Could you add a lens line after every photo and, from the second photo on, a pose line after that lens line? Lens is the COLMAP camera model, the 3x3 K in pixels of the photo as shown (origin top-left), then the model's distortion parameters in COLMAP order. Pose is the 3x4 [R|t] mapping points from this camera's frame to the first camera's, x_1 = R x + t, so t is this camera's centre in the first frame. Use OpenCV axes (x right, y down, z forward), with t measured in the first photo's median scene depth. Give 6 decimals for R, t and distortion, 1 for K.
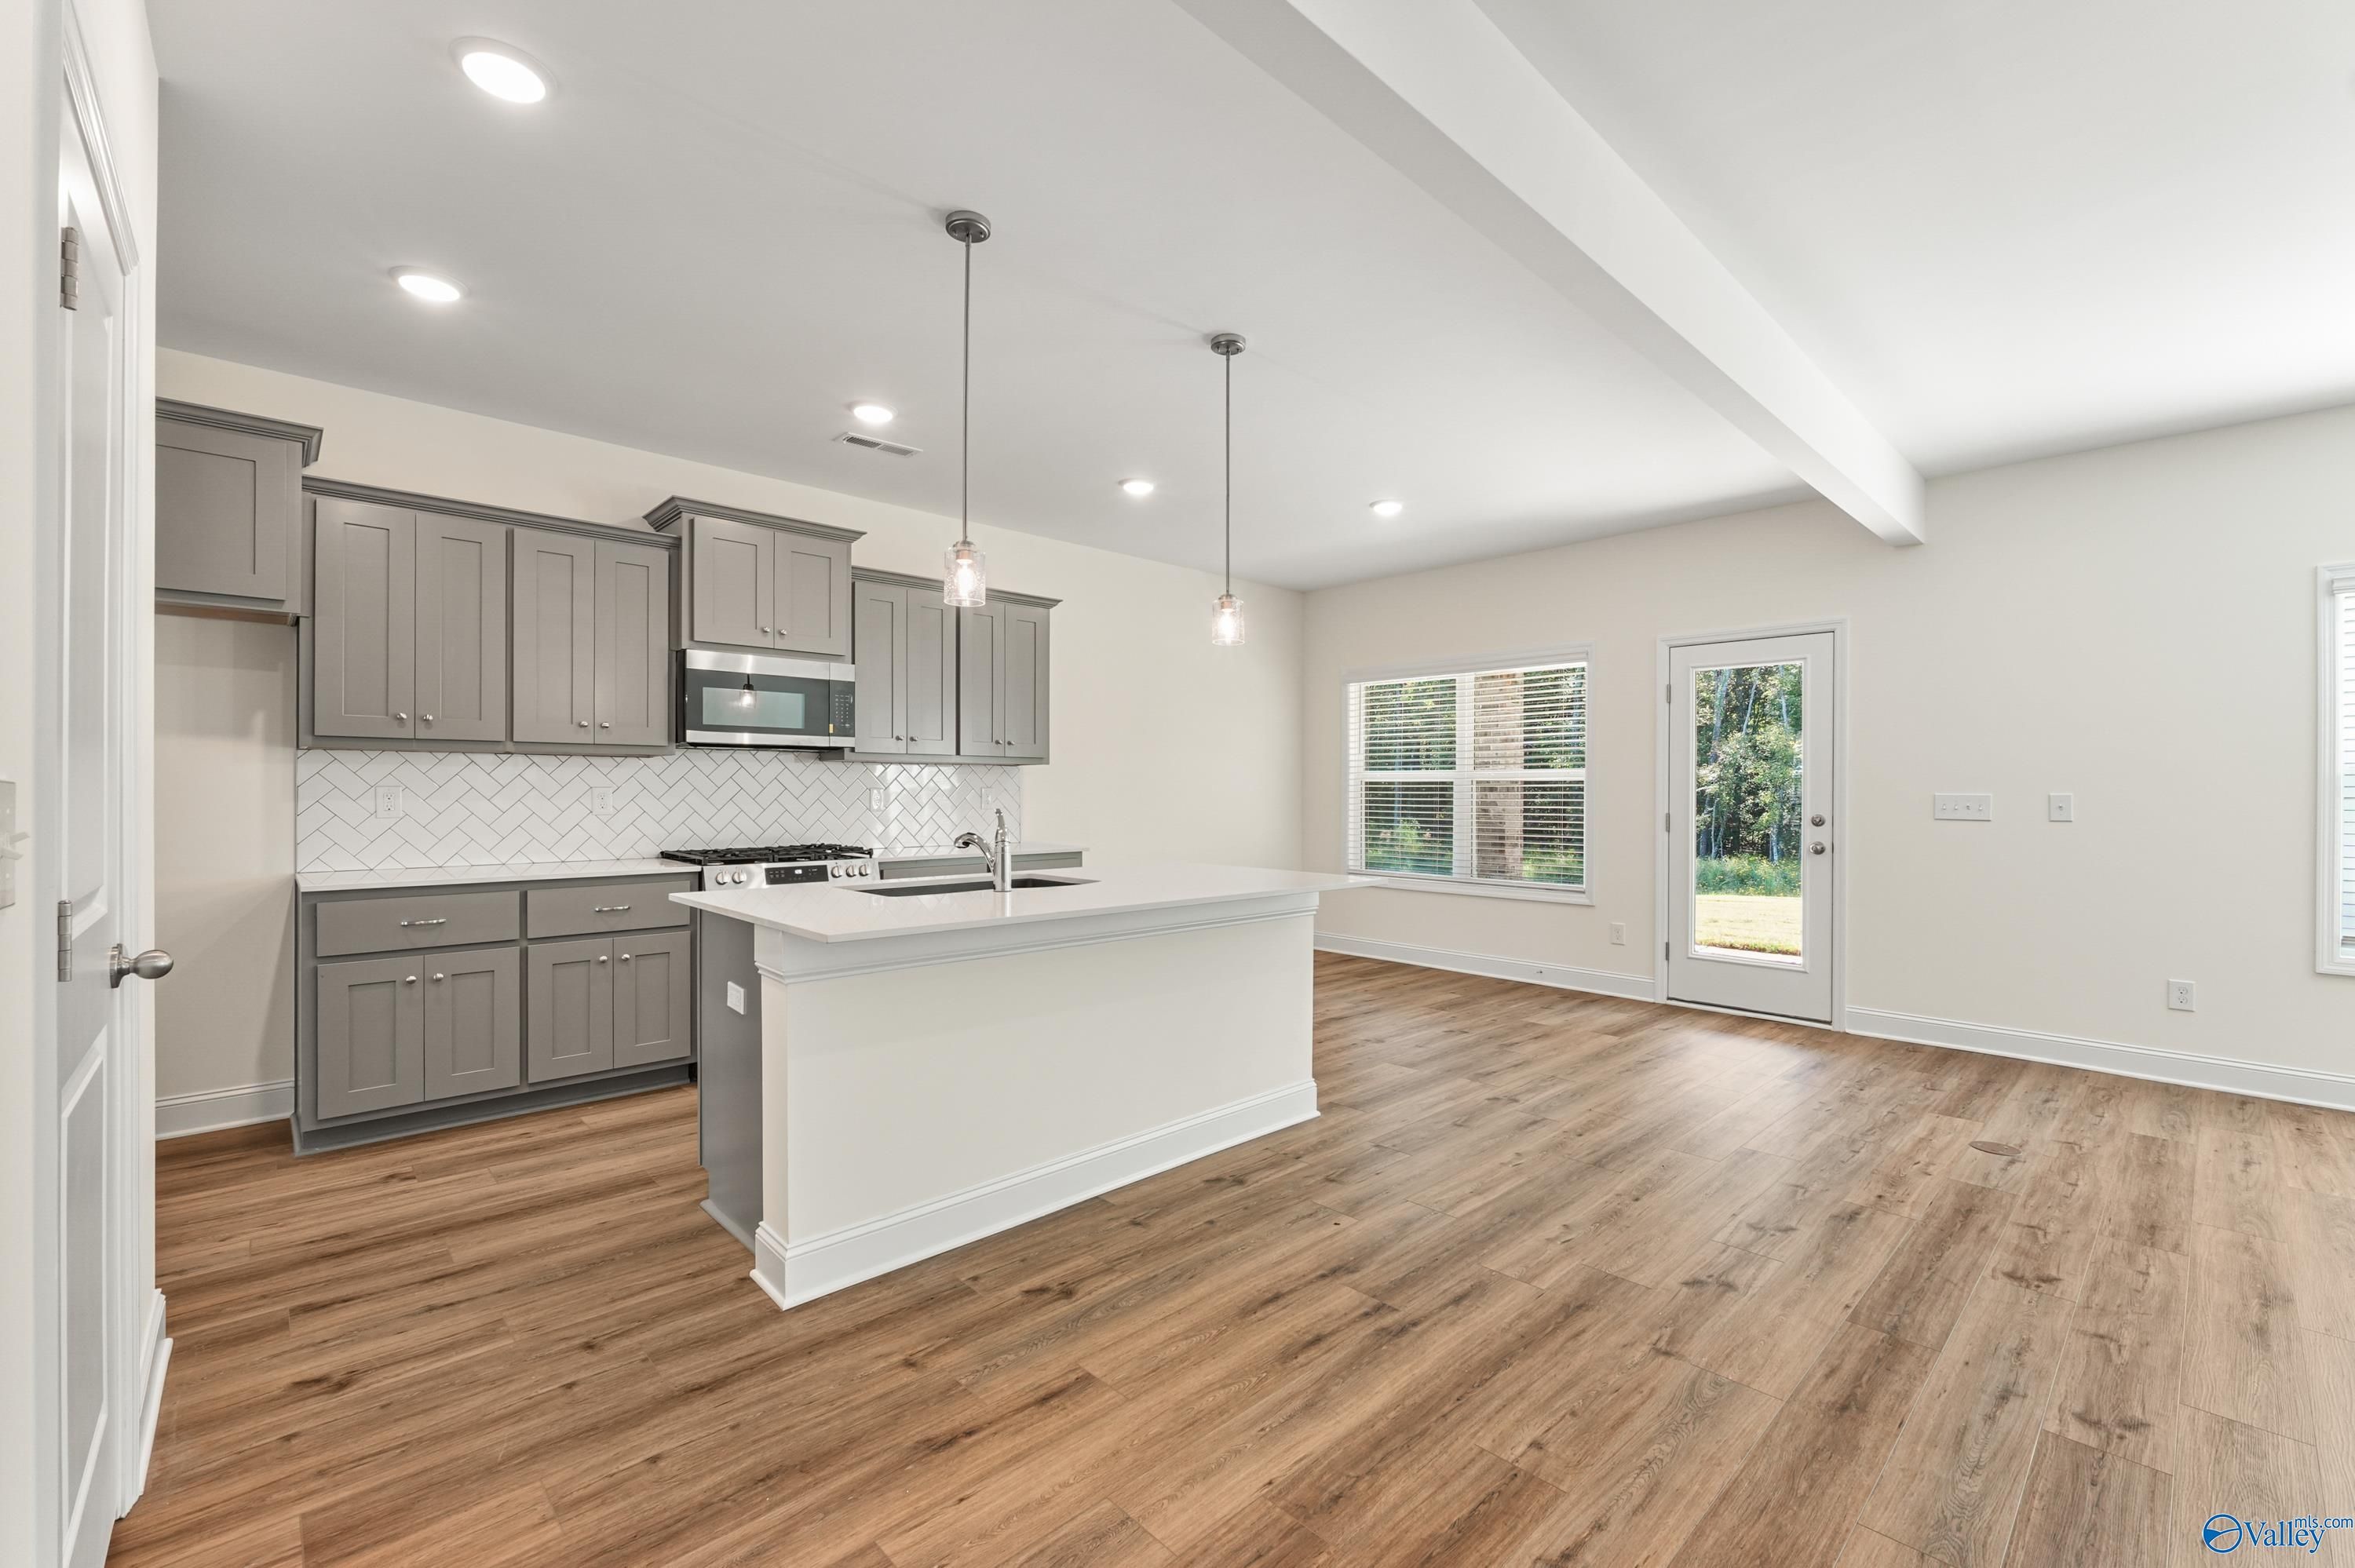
lens RADIAL K [[992.5, 0, 1188.0], [0, 992.5, 803.3], [0, 0, 1]] dist [0.000331, 0.000031]
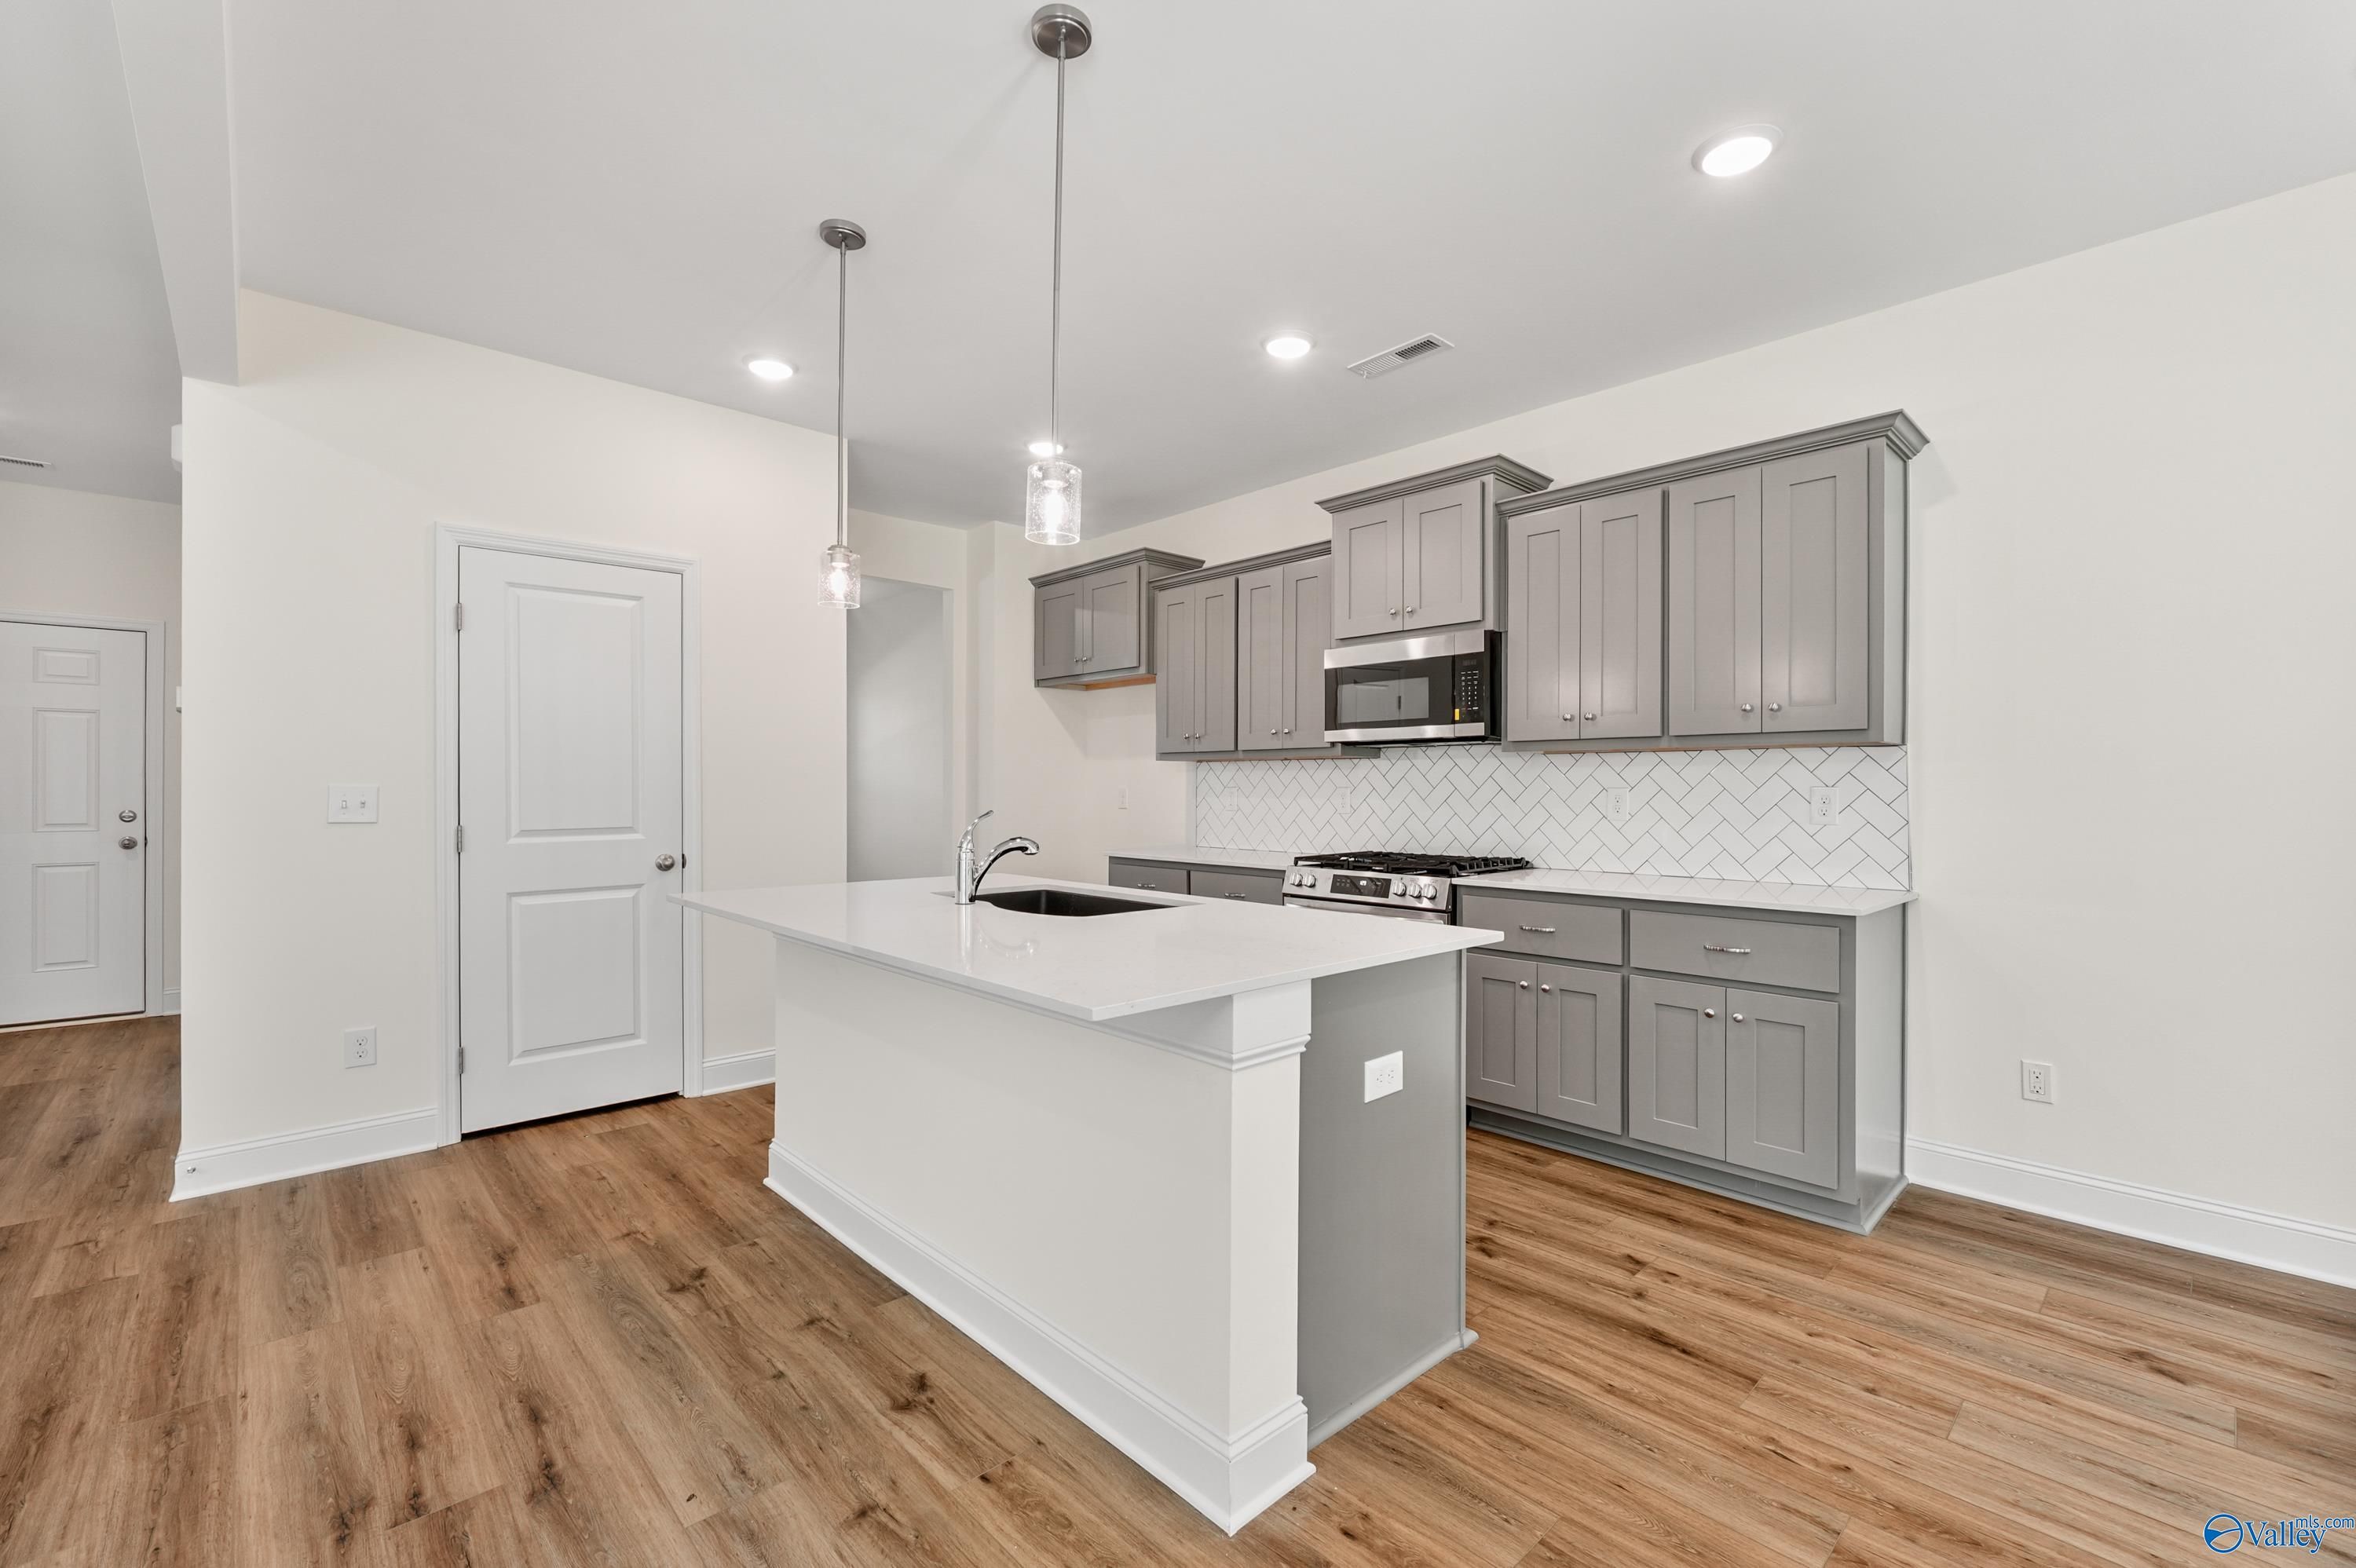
lens RADIAL K [[1001.8, 0, 1187.0], [0, 1001.8, 786.4], [0, 0, 1]] dist [-0.000746, -0.000075]
pose [[-0.013333, -0.005172, -0.999898, 0.544812], [-0.014783, 0.999878, -0.004975, -0.010809], [0.999802, 0.014715, -0.013408, 0.932757]]
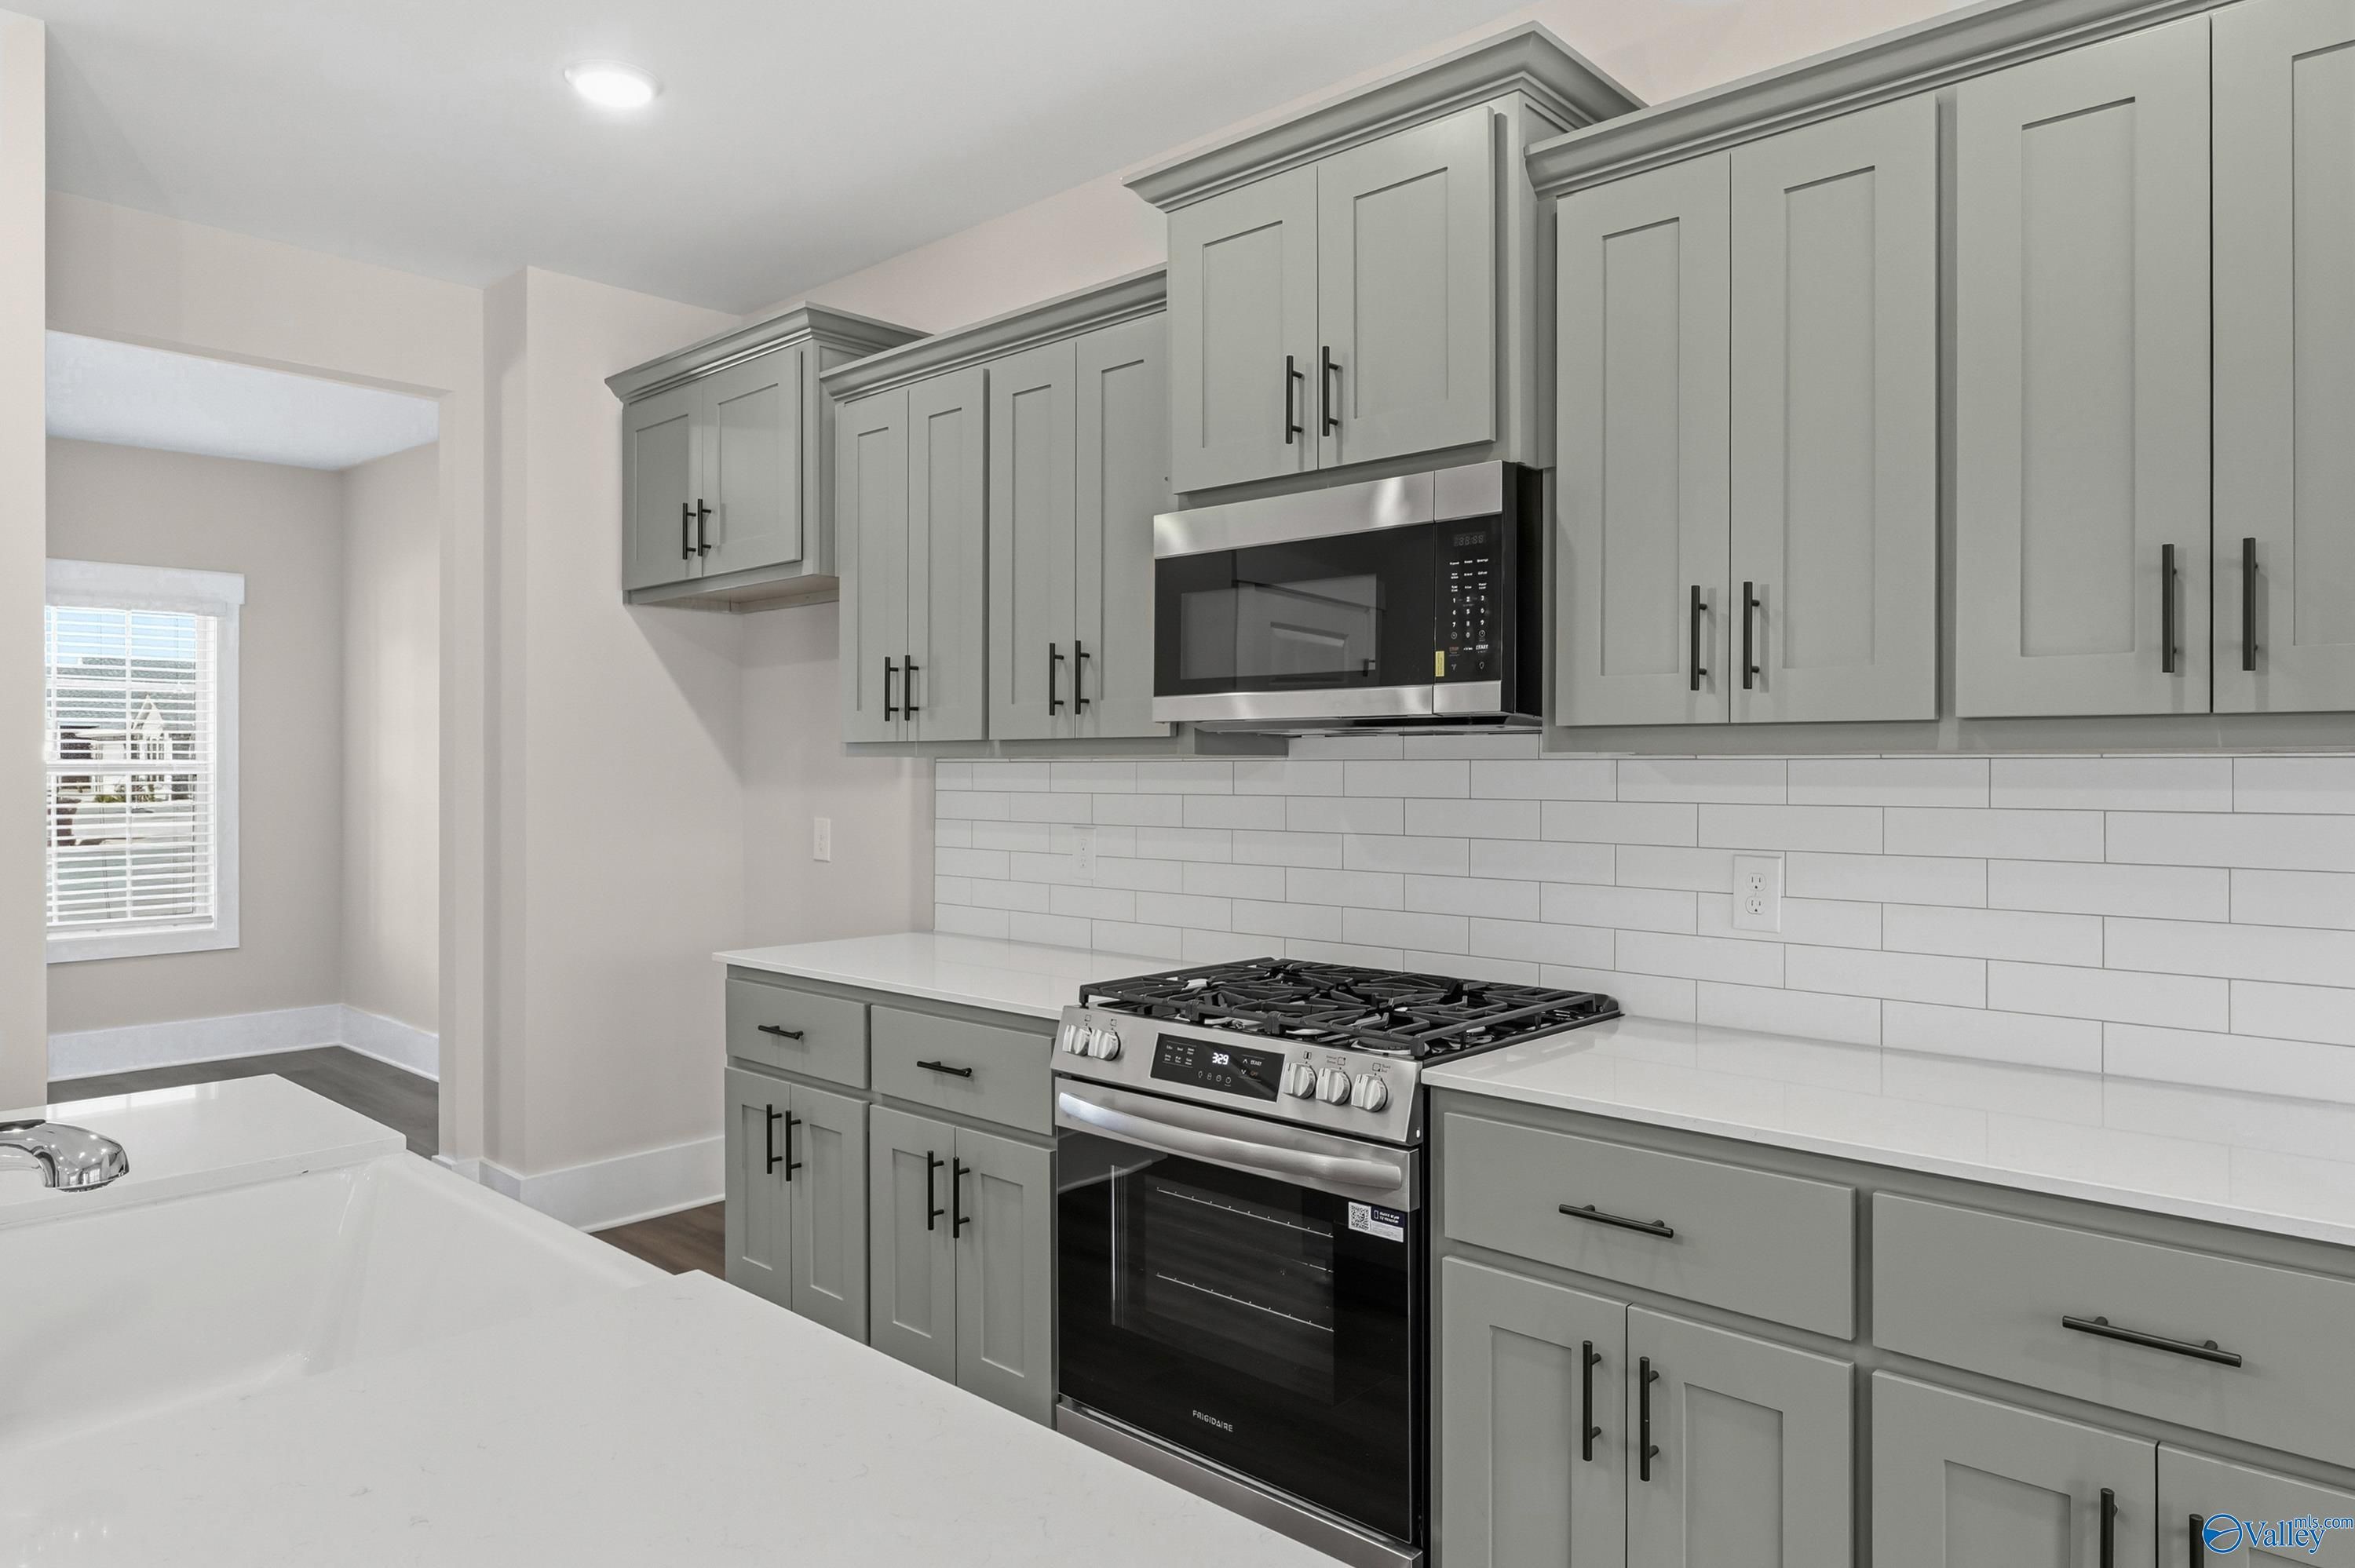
lens RADIAL K [[1555.1, 0, 1136.1], [0, 1555.1, 759.8], [0, 0, 1]] dist [-0.004298, -0.001038]
pose [[0.014846, -0.009284, -0.999847, 0.211291], [-0.012162, 0.999881, -0.009465, -0.041134], [0.999816, 0.012301, 0.014732, 1.045443]]
